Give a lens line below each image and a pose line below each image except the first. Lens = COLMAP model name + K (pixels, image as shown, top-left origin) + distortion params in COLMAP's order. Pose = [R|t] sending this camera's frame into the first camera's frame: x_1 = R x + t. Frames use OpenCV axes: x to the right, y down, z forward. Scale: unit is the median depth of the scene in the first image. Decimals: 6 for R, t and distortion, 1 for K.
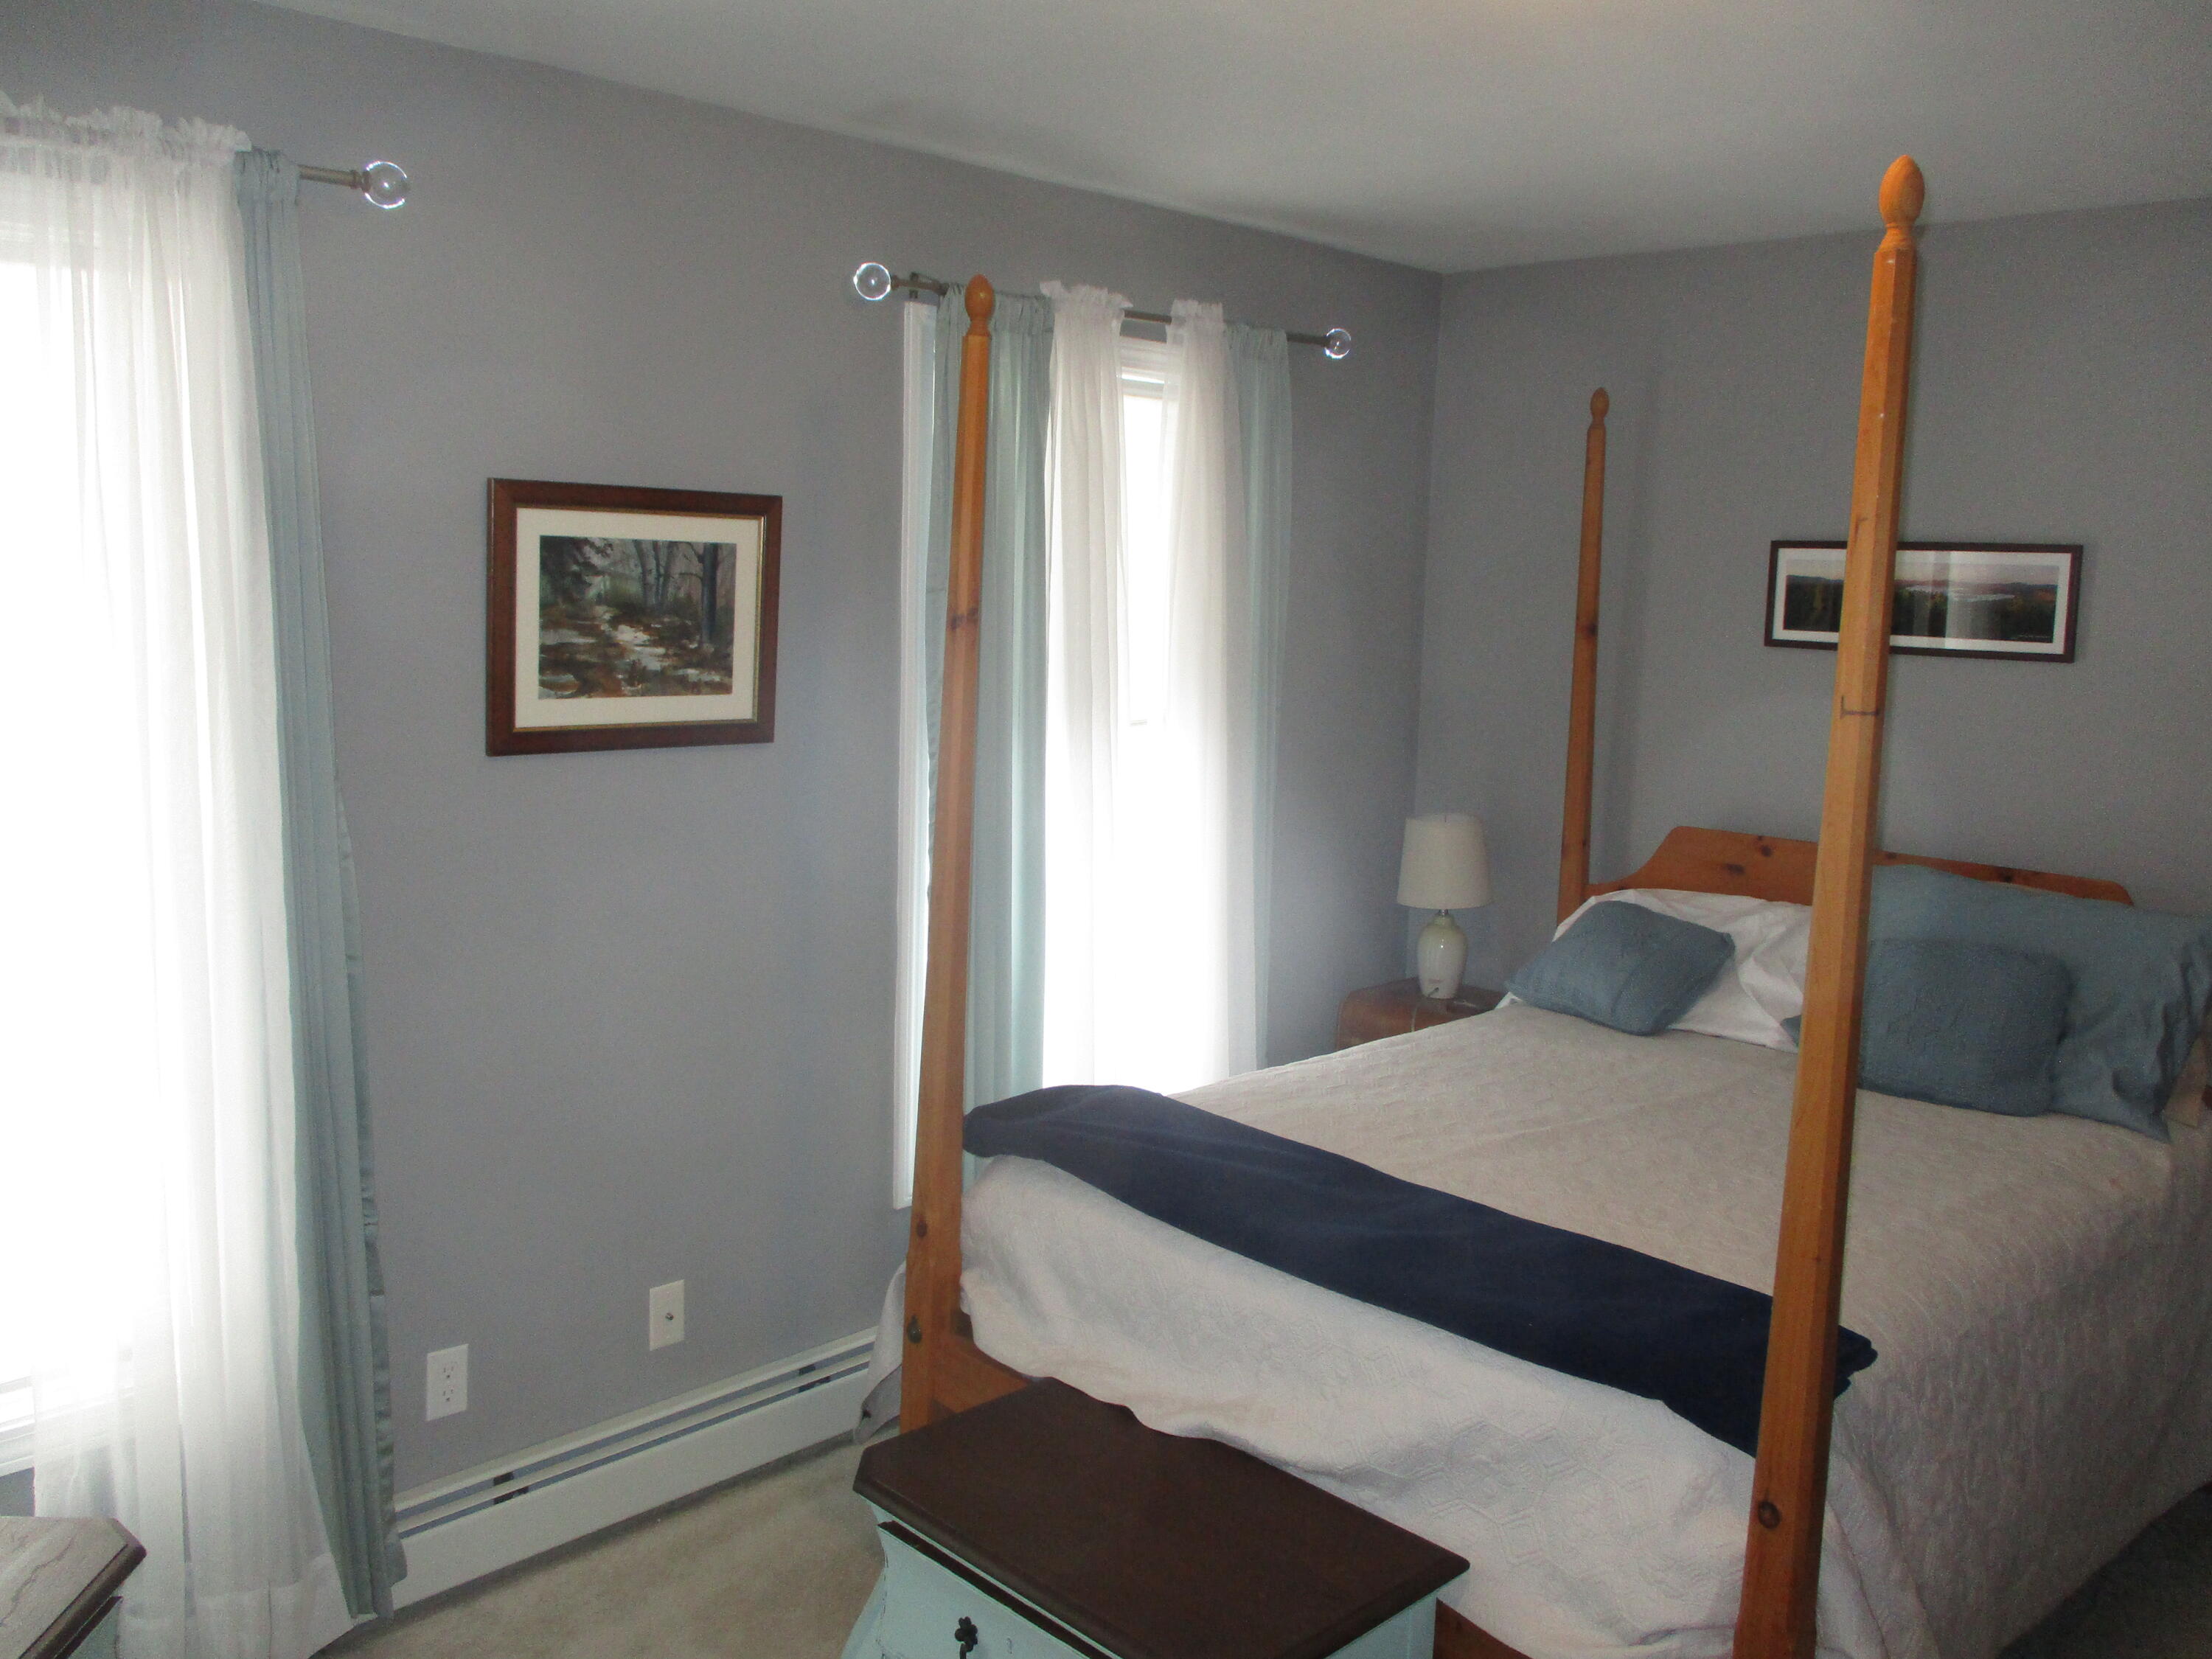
lens RADIAL K [[1877.0, 0, 1109.0], [0, 1877.0, 826.6], [0, 0, 1]] dist [0.006608, 0.014547]
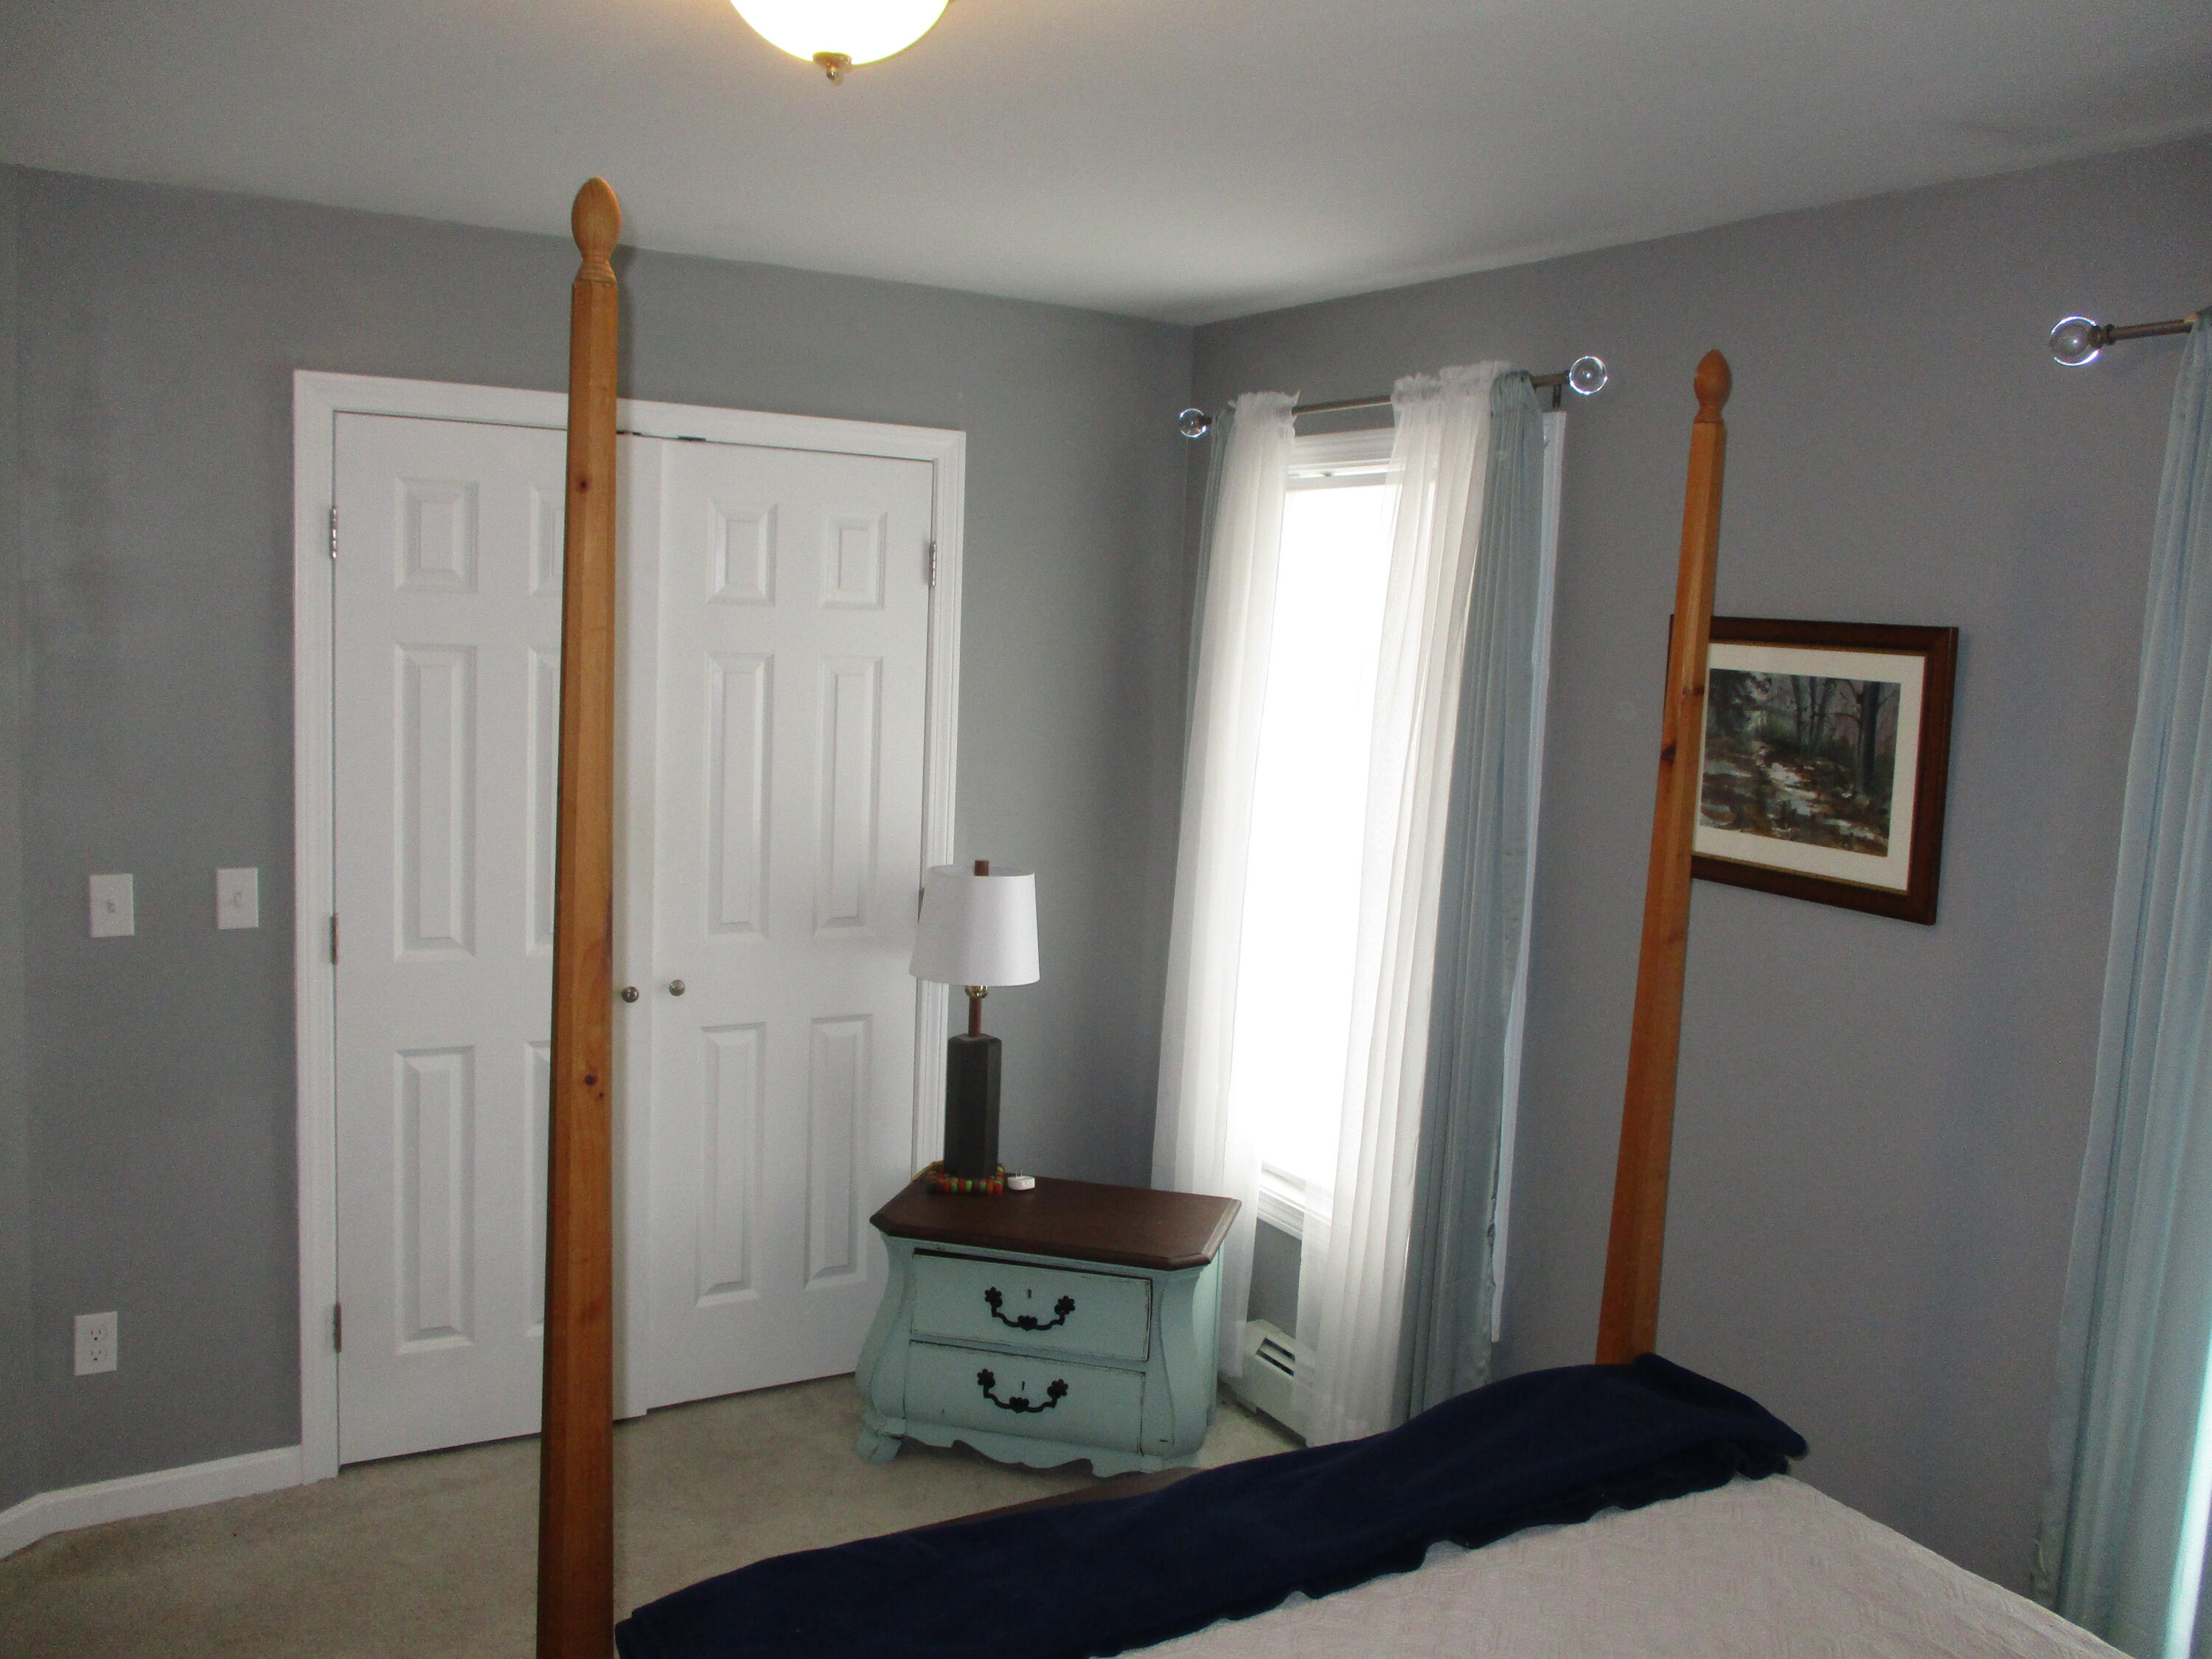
lens RADIAL K [[1877.0, 0, 1109.0], [0, 1877.0, 826.6], [0, 0, 1]] dist [0.006608, 0.014547]
pose [[-0.262367, 0.068506, -0.962533, 0.741043], [-0.193822, 0.973407, 0.122112, -0.124188], [0.945303, 0.218598, -0.242112, 0.898098]]
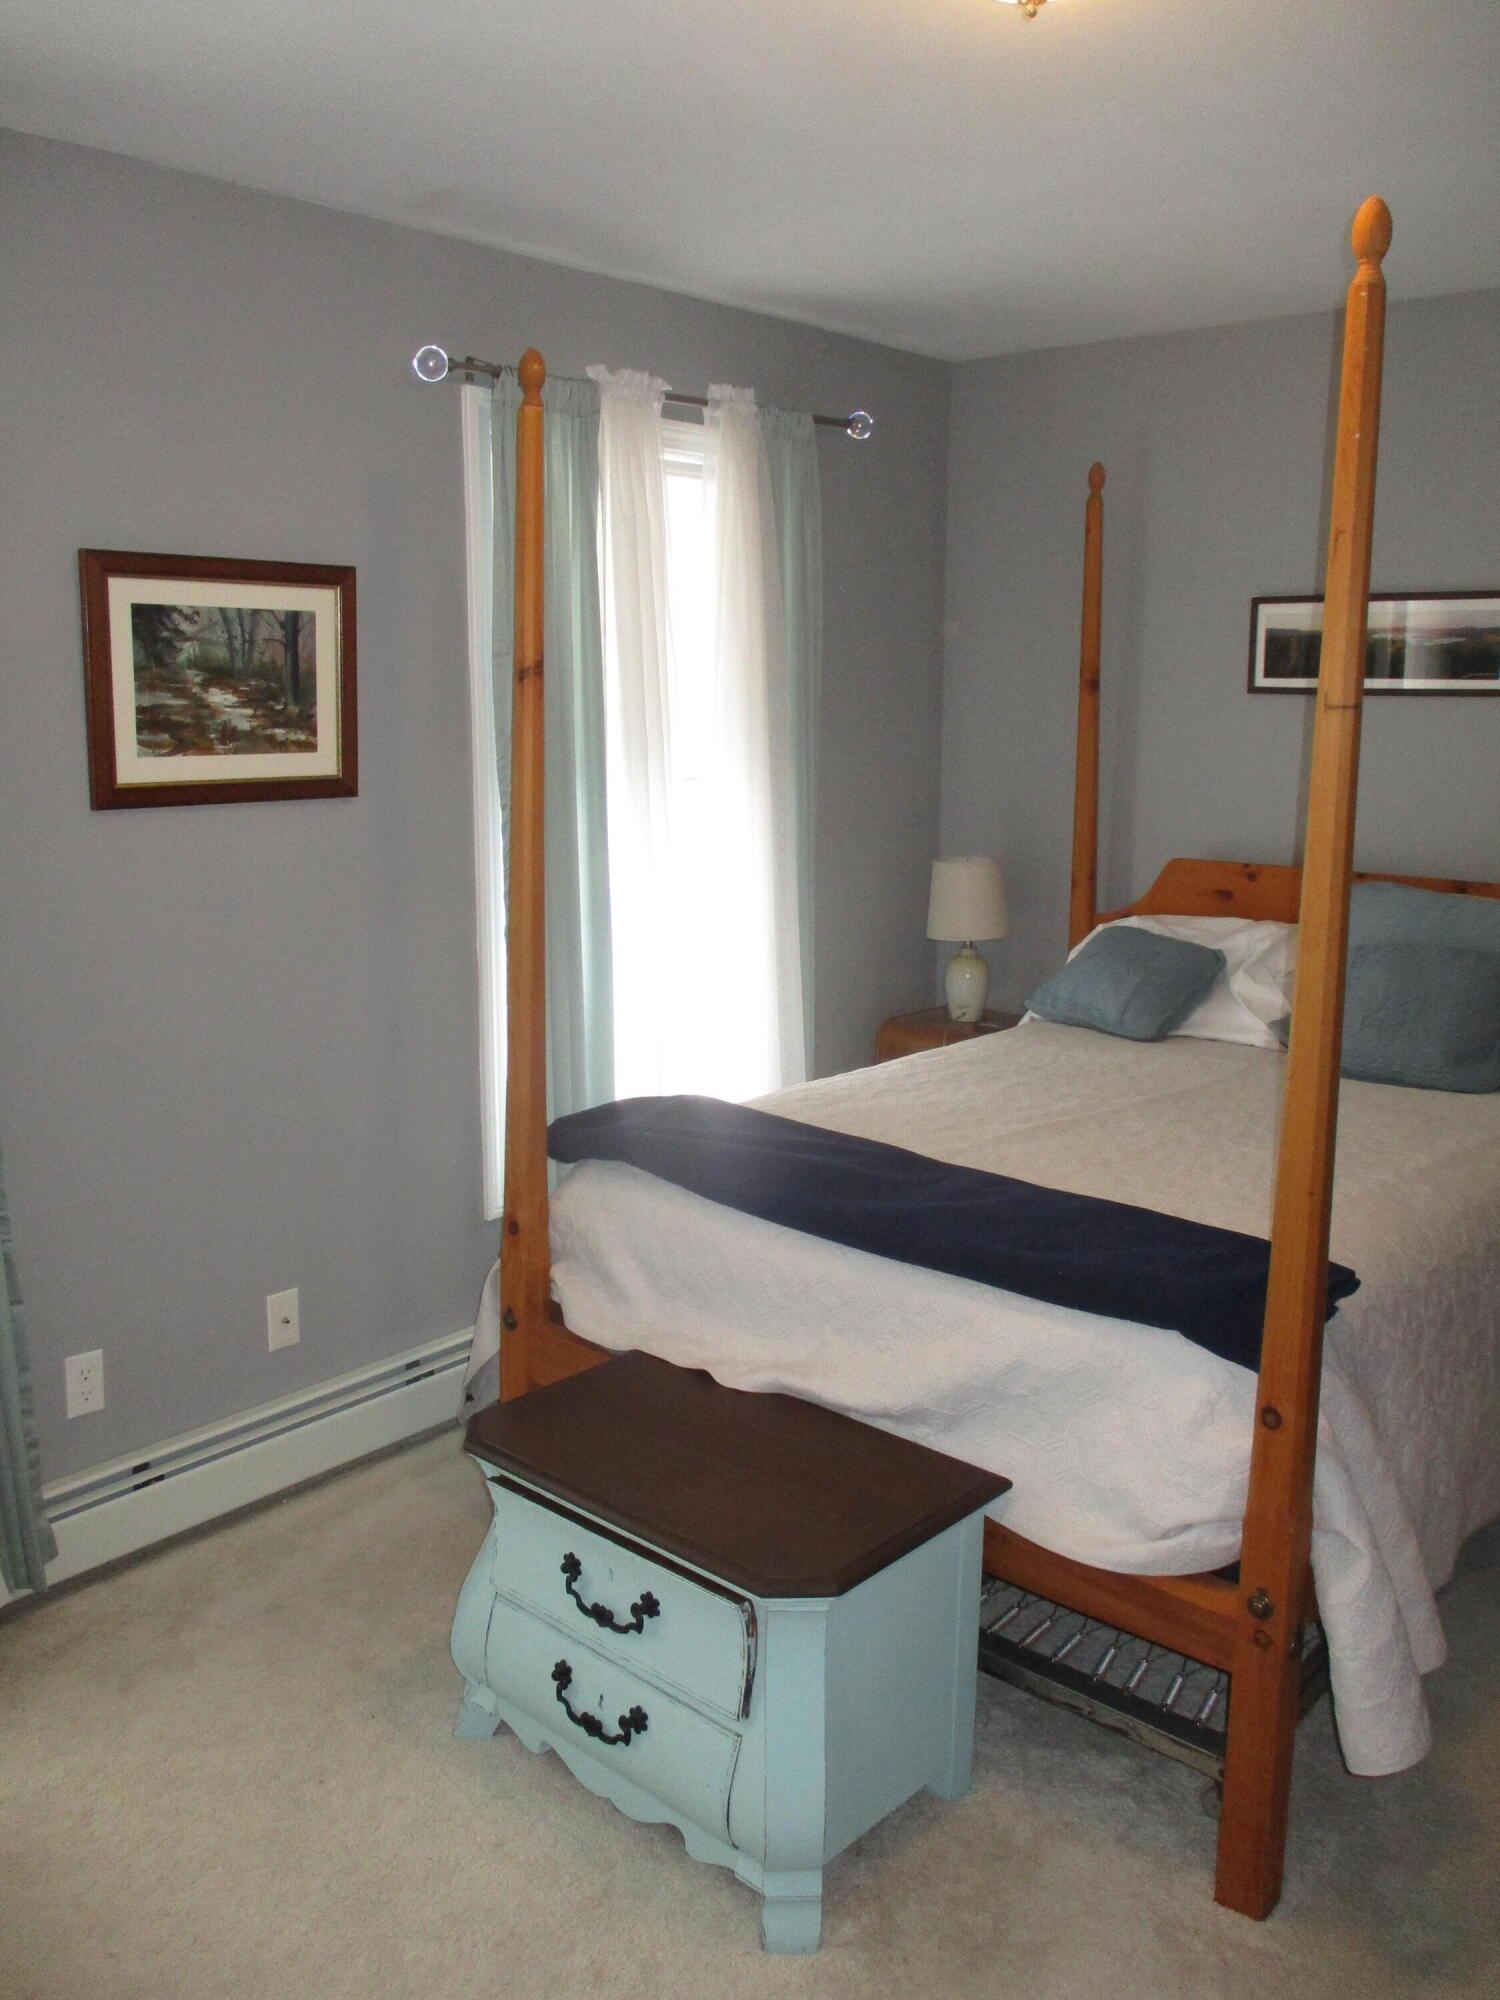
lens RADIAL K [[1697.1, 0, 750.0], [0, 1697.1, 1000.0], [0, 0, 1]] dist [0.006608, 0.014547]
pose [[0.998009, -0.035226, 0.052323, -0.007489], [0.032462, 0.998079, 0.052765, 0.029977], [-0.054082, -0.050962, 0.997235, -0.001488]]
